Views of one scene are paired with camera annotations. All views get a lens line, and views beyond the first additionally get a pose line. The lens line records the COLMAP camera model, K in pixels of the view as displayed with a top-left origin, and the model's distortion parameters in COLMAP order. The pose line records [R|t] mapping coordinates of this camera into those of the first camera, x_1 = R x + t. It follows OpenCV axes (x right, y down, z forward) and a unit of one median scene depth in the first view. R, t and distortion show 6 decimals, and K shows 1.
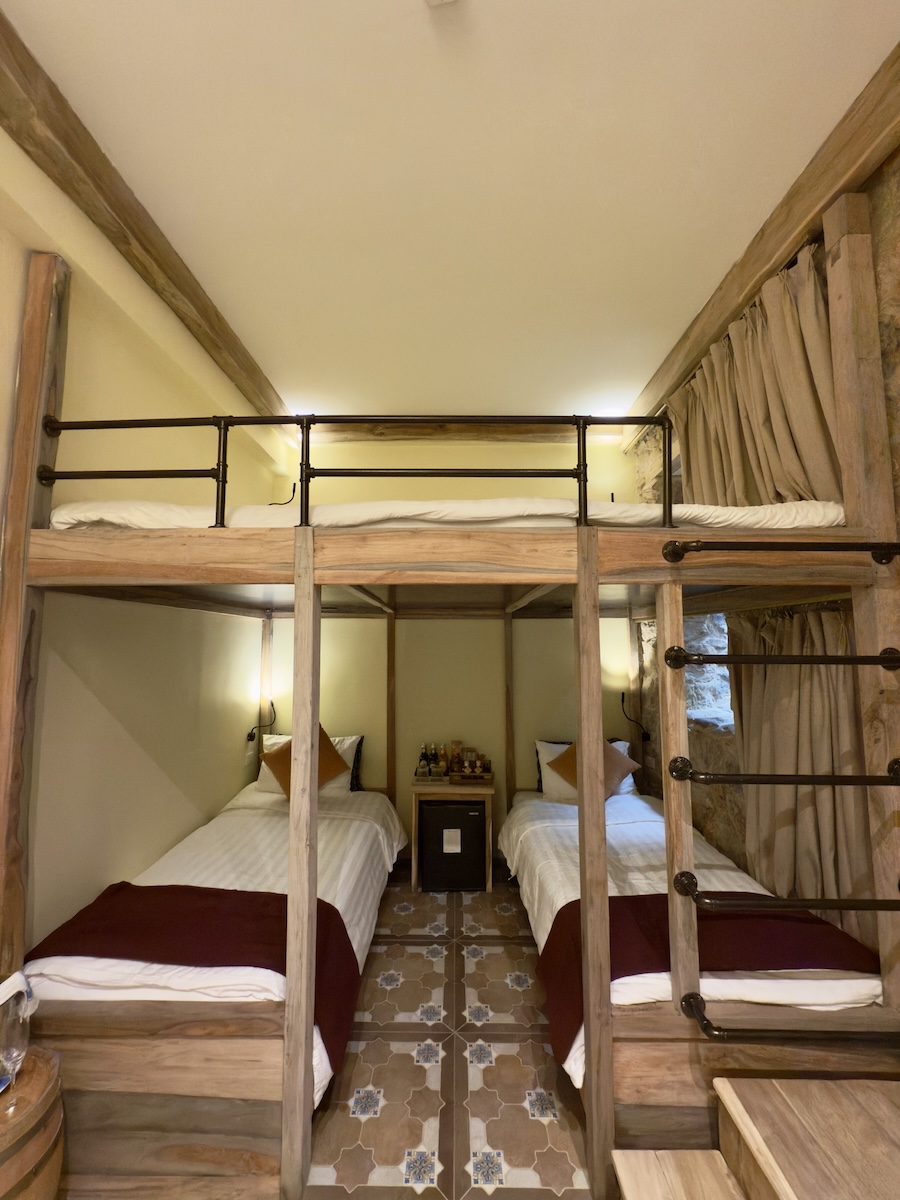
lens RADIAL K [[478.2, 0, 446.8], [0, 478.2, 598.4], [0, 0, 1]] dist [-0.000133, -0.000060]
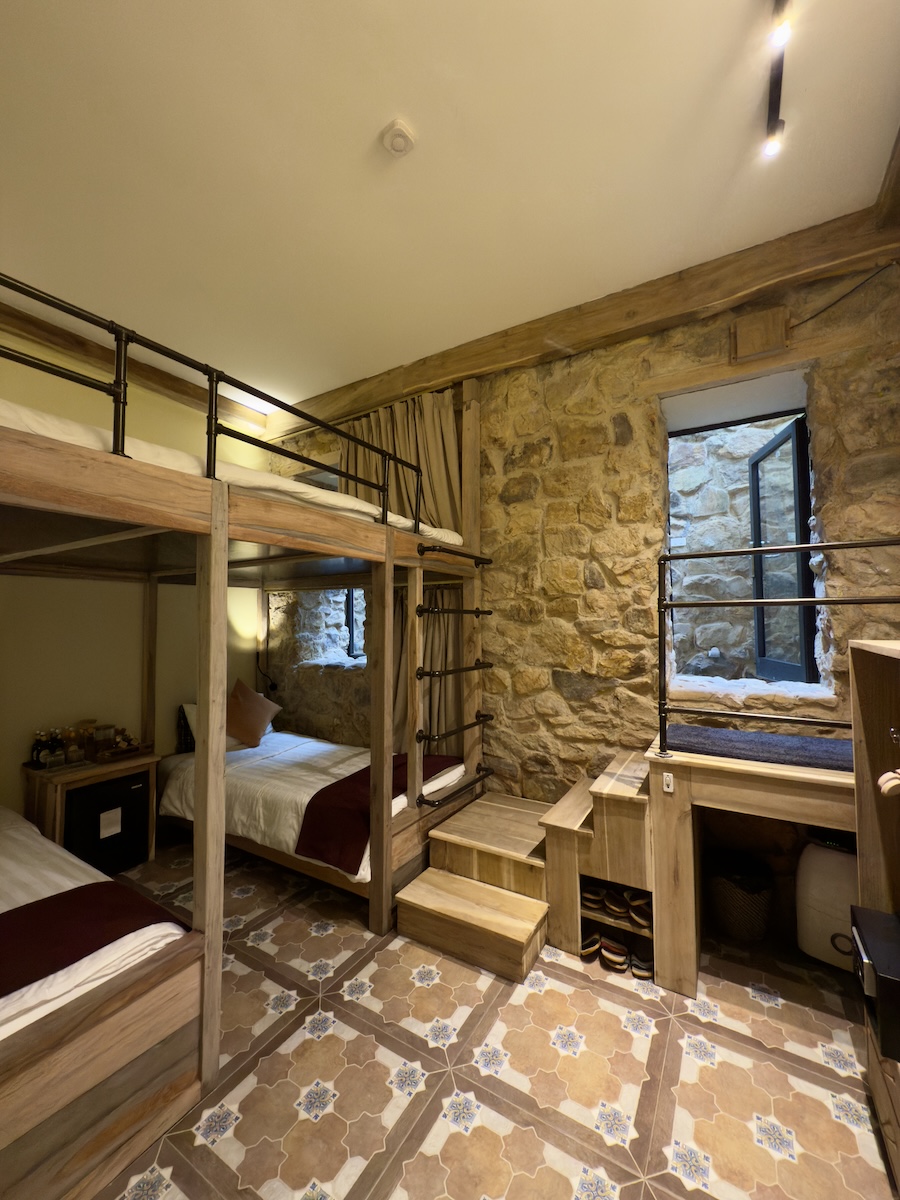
lens RADIAL K [[478.2, 0, 452.5], [0, 478.2, 599.5], [0, 0, 1]] dist [-0.000133, -0.000060]
pose [[0.505544, 0.033145, 0.862164, -0.929551], [-0.073929, 0.997251, 0.005011, 0.064279], [-0.859628, -0.066272, 0.506604, 0.022415]]
